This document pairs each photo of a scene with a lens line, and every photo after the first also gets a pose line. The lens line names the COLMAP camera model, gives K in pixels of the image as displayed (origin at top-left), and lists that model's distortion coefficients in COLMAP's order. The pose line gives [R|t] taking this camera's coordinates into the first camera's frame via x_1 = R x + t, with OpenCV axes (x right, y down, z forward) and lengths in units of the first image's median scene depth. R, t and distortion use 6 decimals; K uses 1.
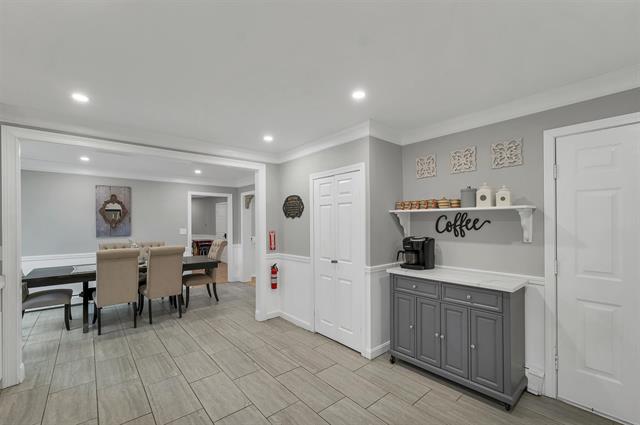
lens RADIAL K [[272.6, 0, 318.5], [0, 272.6, 220.4], [0, 0, 1]] dist [0.000991, 0.000039]
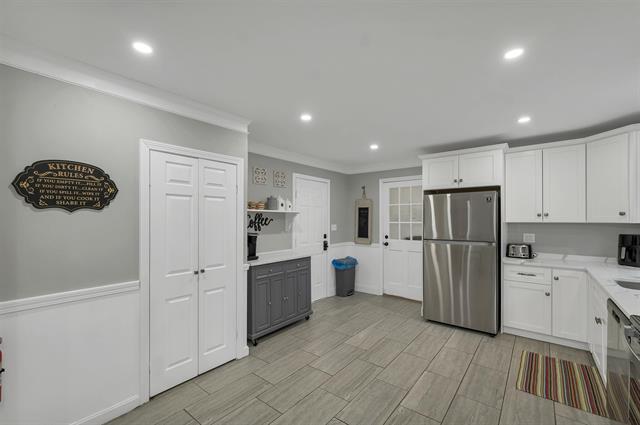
lens RADIAL K [[272.6, 0, 318.5], [0, 272.6, 220.4], [0, 0, 1]] dist [0.000991, 0.000039]
pose [[-0.182393, 0.004923, 0.983213, -0.840553], [-0.001471, 0.999985, -0.005280, 0.013536], [-0.983225, -0.002409, -0.182383, 0.905989]]
